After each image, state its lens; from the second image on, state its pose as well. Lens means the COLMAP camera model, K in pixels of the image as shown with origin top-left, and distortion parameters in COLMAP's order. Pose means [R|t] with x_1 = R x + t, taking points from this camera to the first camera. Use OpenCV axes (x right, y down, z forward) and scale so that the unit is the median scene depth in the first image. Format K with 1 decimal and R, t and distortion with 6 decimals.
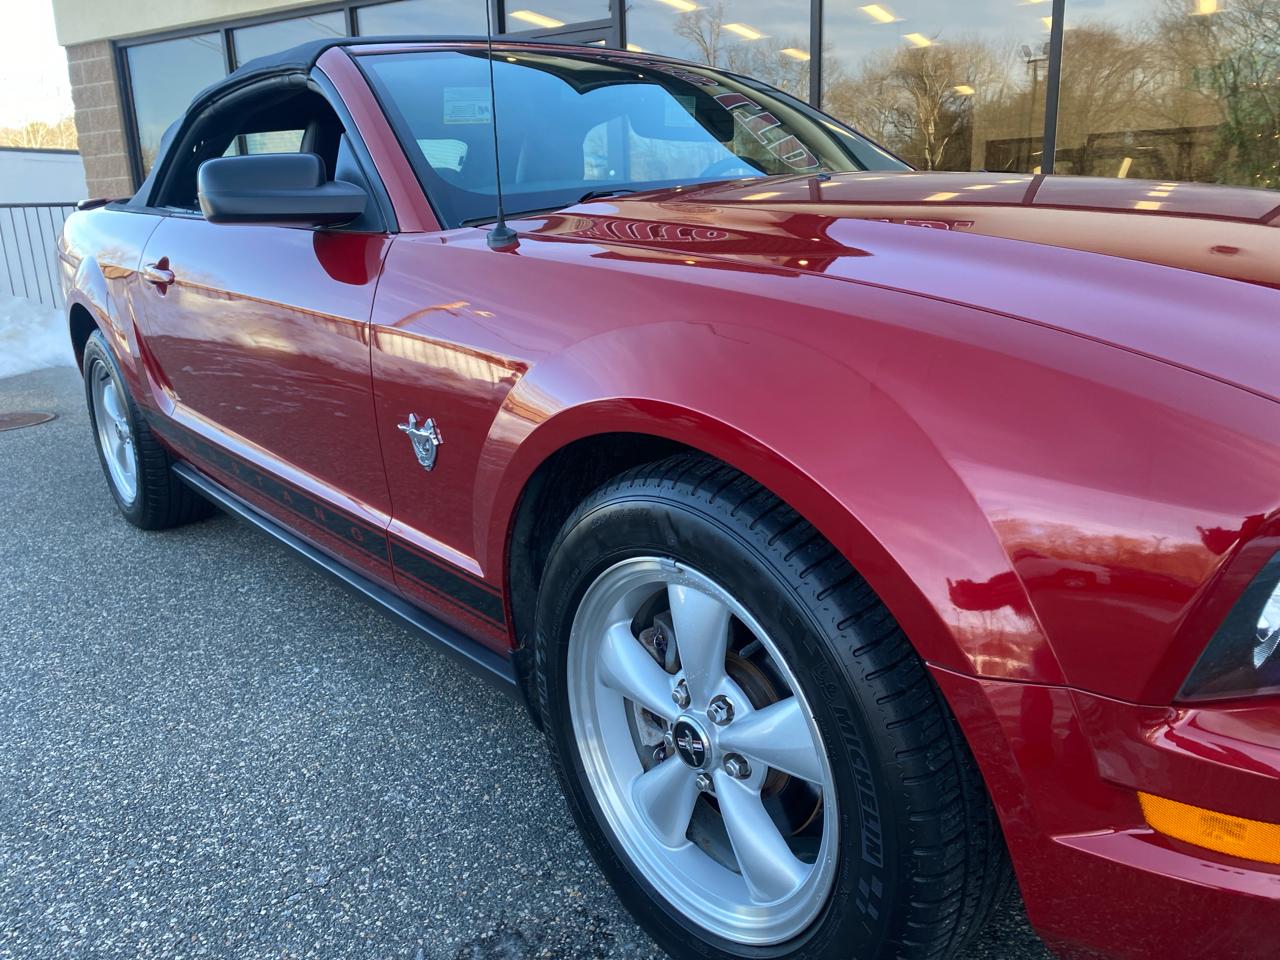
lens RADIAL K [[973.8, 0, 641.6], [0, 973.8, 467.9], [0, 0, 1]] dist [0.029355, -0.019874]
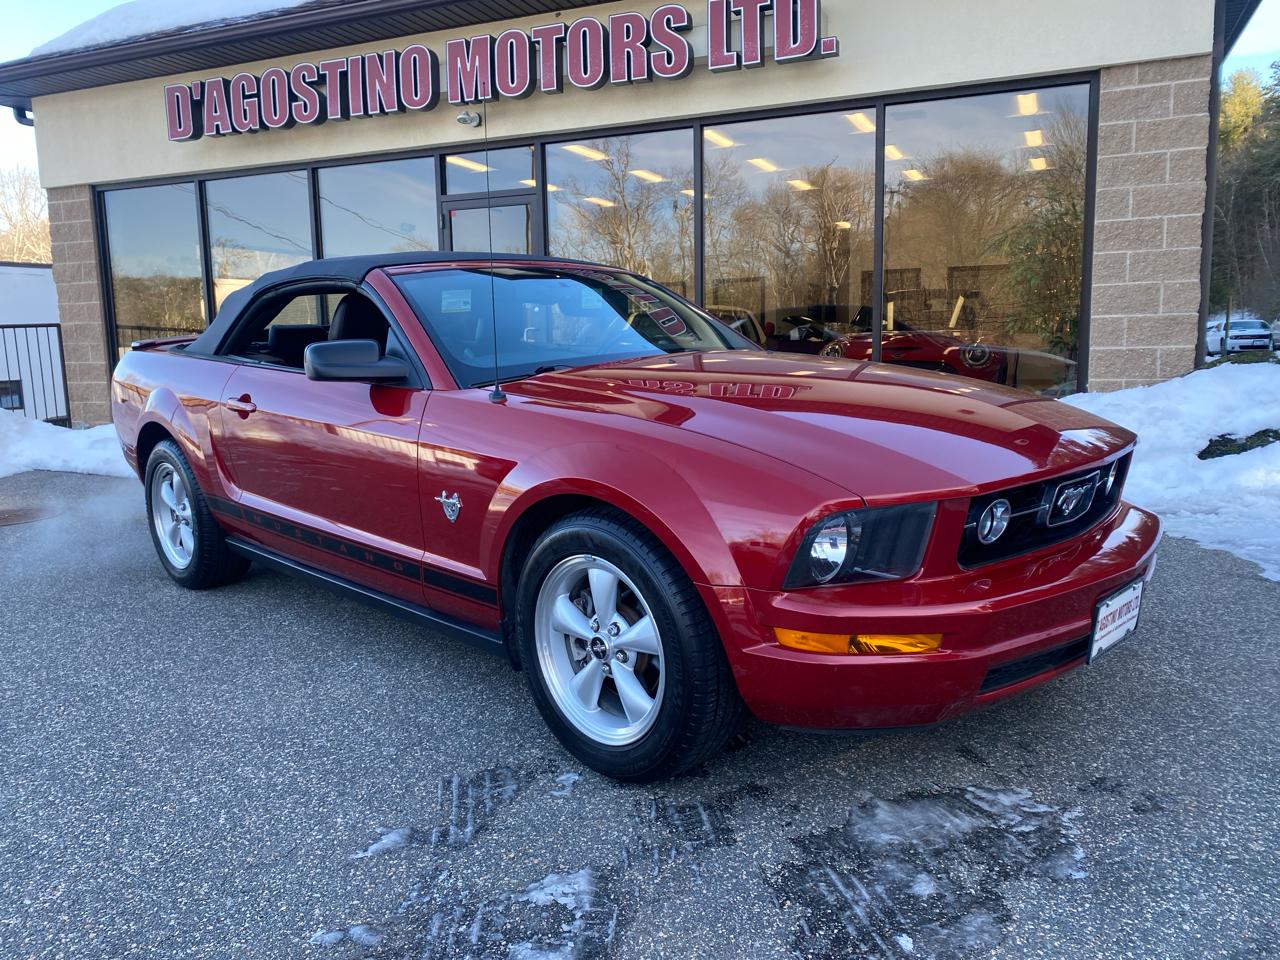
lens RADIAL K [[1005.9, 0, 634.9], [0, 1005.9, 474.1], [0, 0, 1]] dist [0.003973, -0.003522]
pose [[0.996664, -0.001671, 0.081598, -0.036409], [0.009818, 0.994985, -0.099537, 0.102649], [-0.081022, 0.100007, 0.991682, -0.877570]]
